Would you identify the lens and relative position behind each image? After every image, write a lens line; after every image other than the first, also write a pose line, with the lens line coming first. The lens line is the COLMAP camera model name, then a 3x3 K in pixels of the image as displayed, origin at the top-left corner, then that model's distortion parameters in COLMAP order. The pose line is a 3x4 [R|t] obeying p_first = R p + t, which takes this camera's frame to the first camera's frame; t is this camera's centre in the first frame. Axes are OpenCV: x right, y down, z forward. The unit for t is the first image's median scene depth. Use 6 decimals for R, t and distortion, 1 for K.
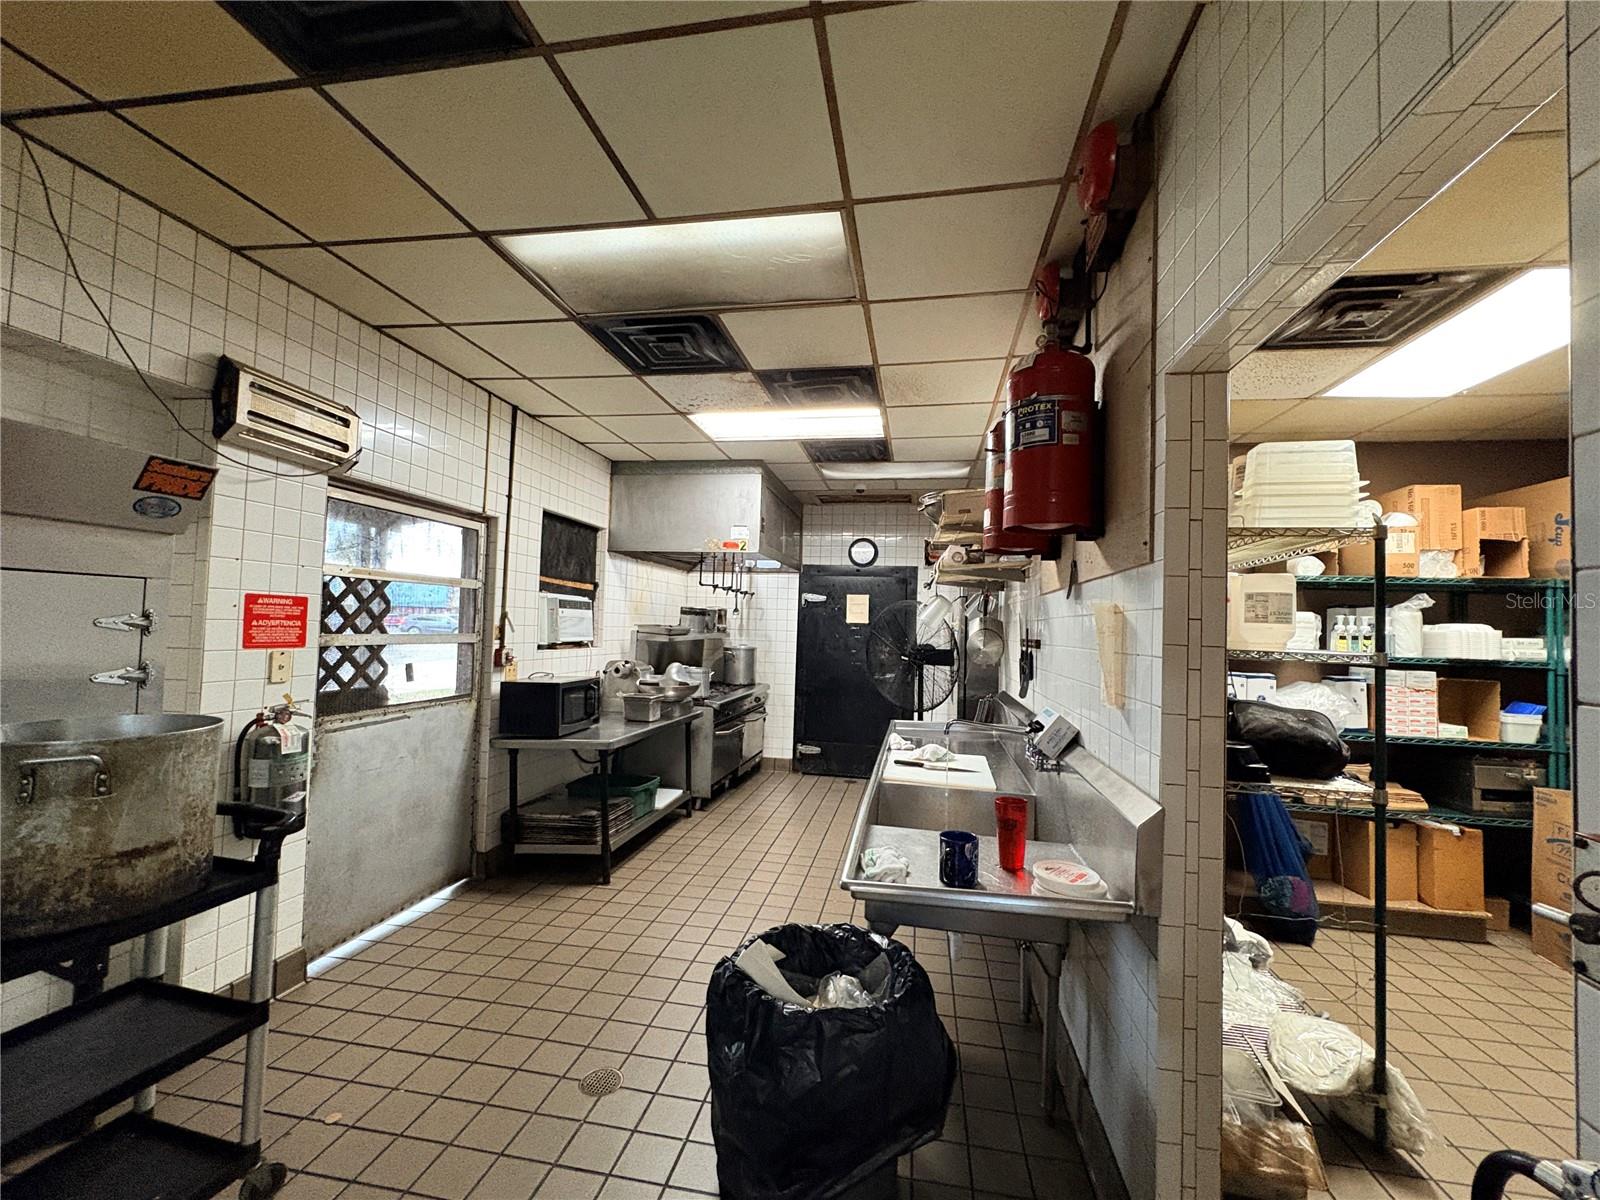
lens RADIAL K [[654.2, 0, 803.8], [0, 654.2, 601.7], [0, 0, 1]] dist [-0.000440, -0.000282]
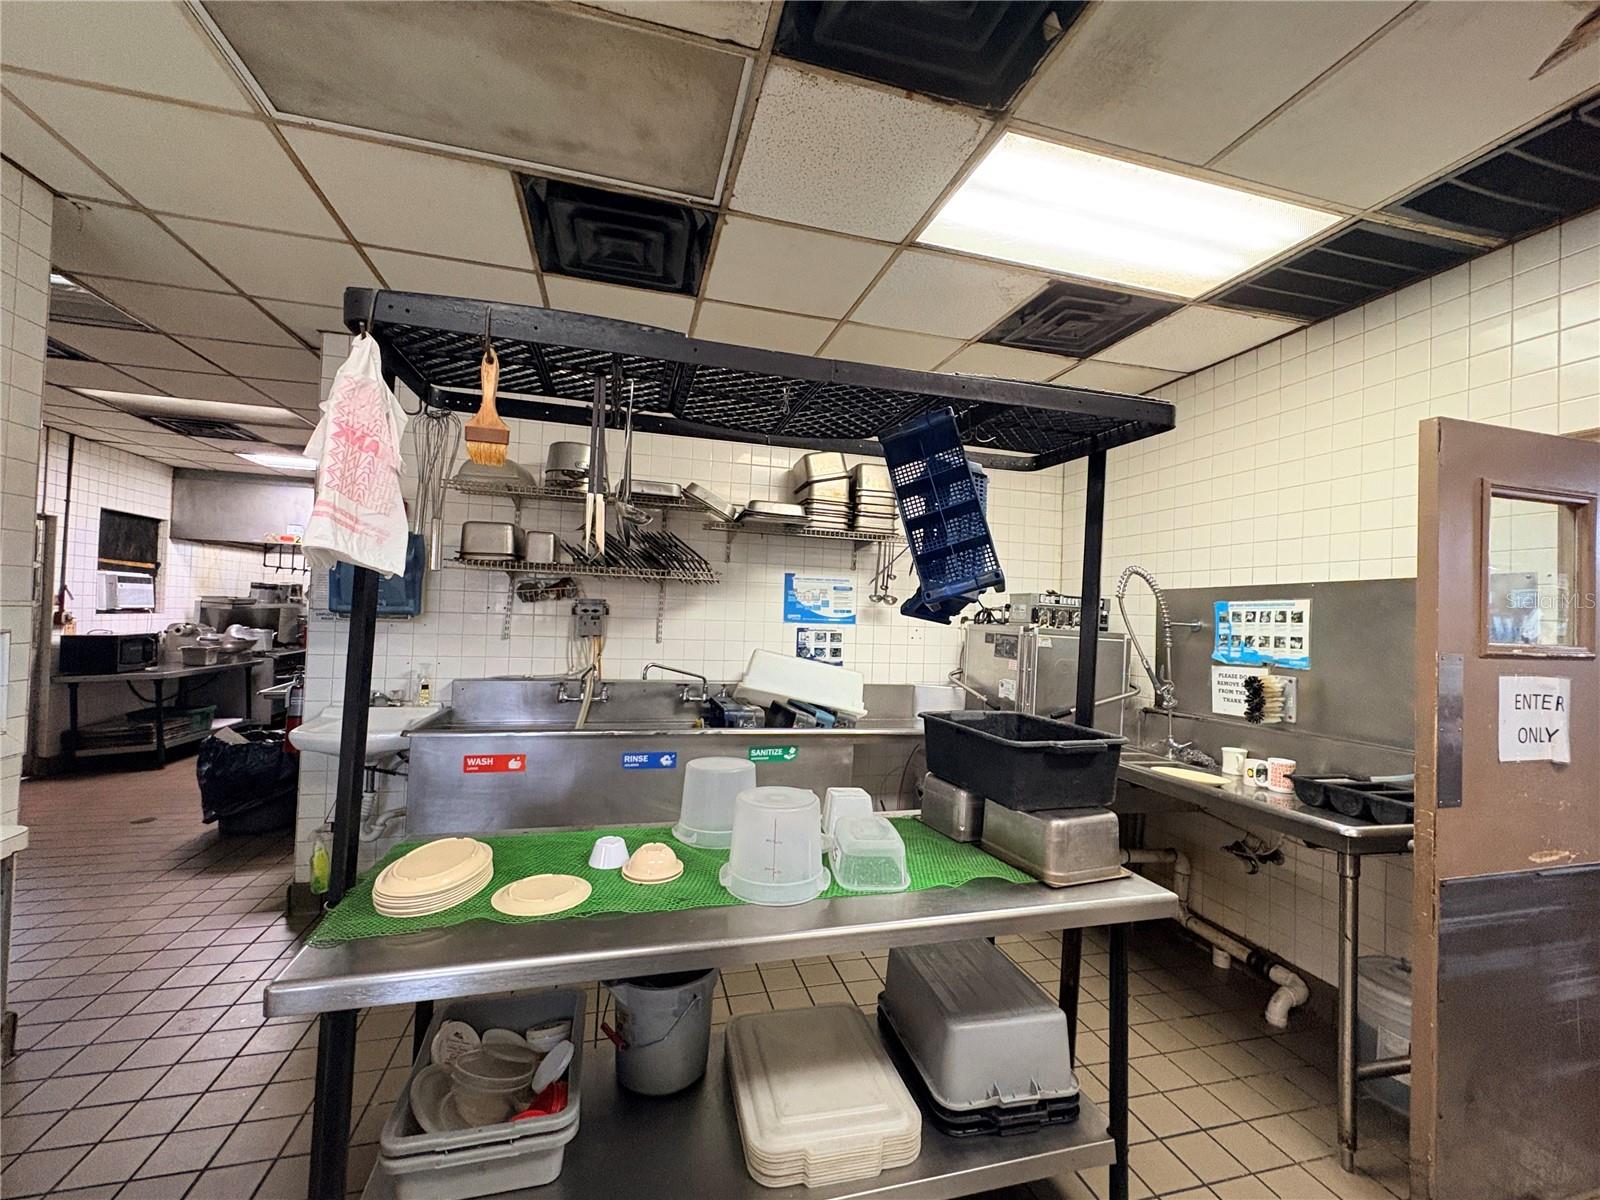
lens RADIAL K [[654.2, 0, 803.1], [0, 654.2, 599.2], [0, 0, 1]] dist [-0.000440, -0.000282]
pose [[0.902979, 0.008053, 0.429609, 0.363551], [-0.021932, 0.999385, 0.027366, -0.027152], [-0.429125, -0.034133, 0.902600, -0.927152]]
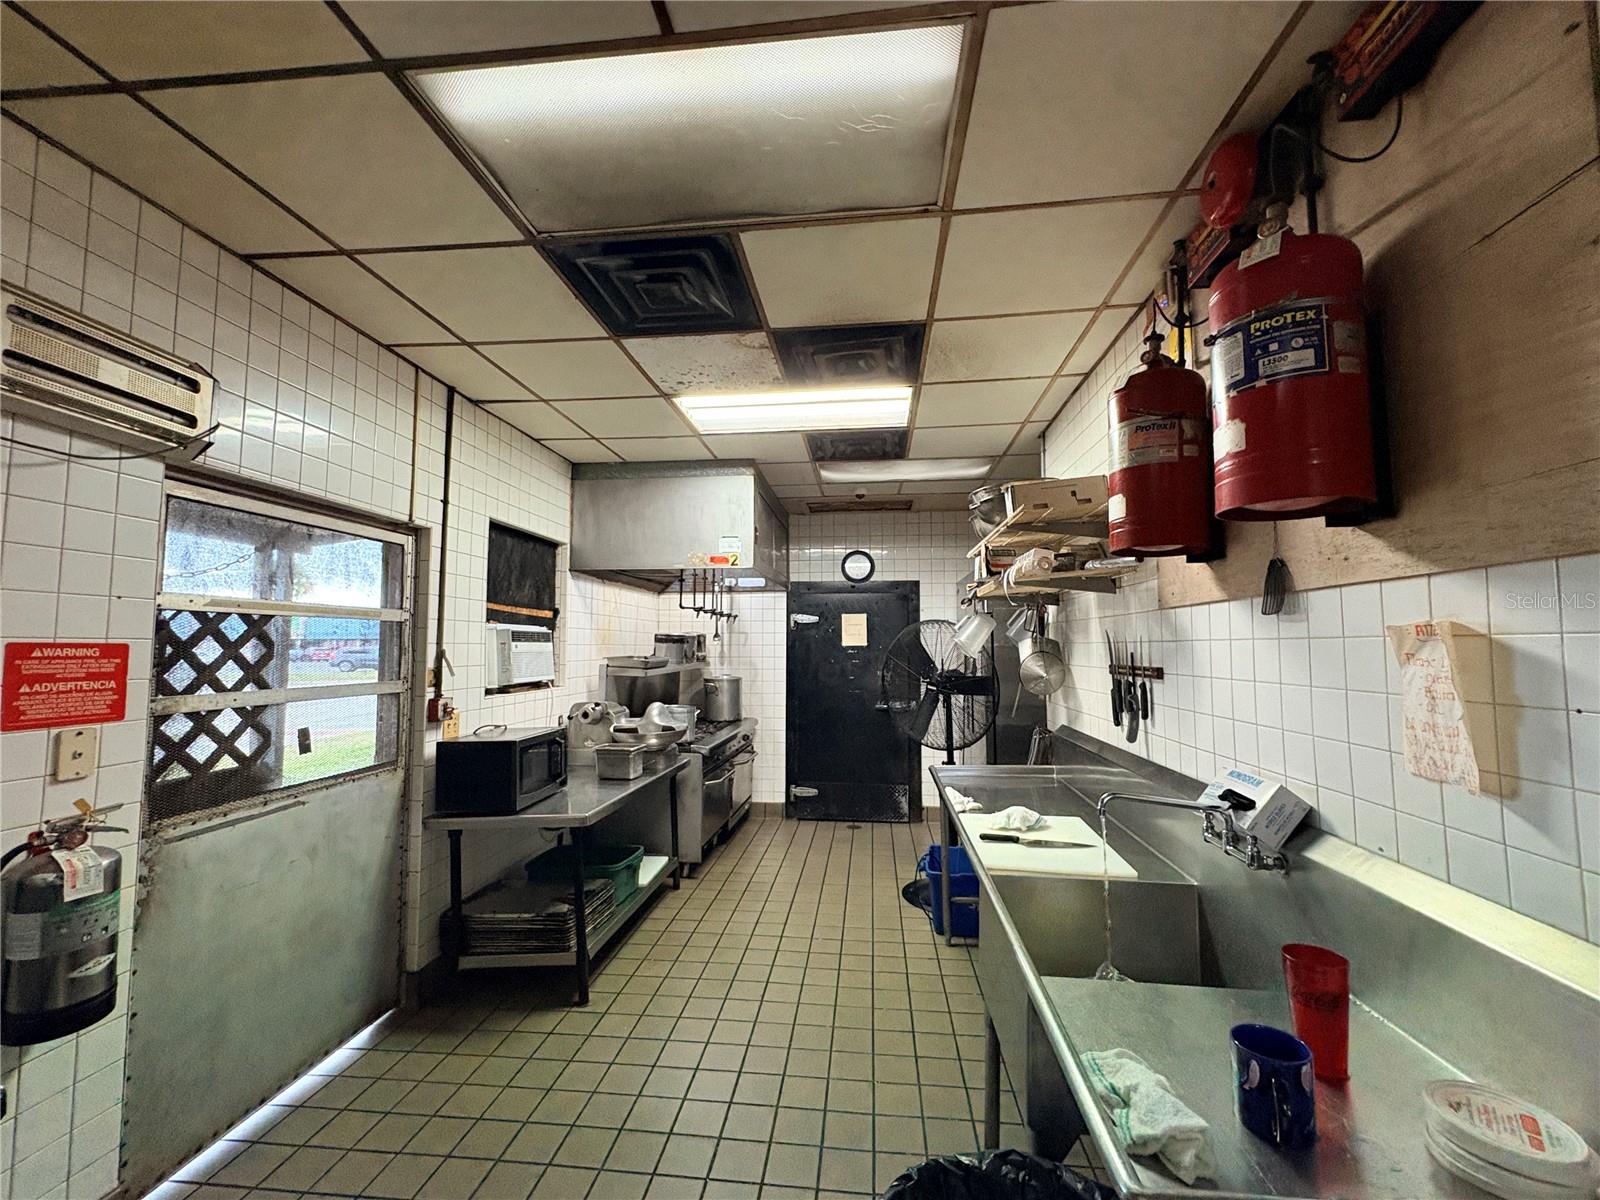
lens RADIAL K [[654.2, 0, 802.3], [0, 654.2, 601.9], [0, 0, 1]] dist [-0.000440, -0.000282]
pose [[0.997157, -0.027001, 0.070350, -0.086609], [0.029000, 0.999200, -0.027555, -0.007740], [-0.069549, 0.029517, 0.997142, 0.202893]]
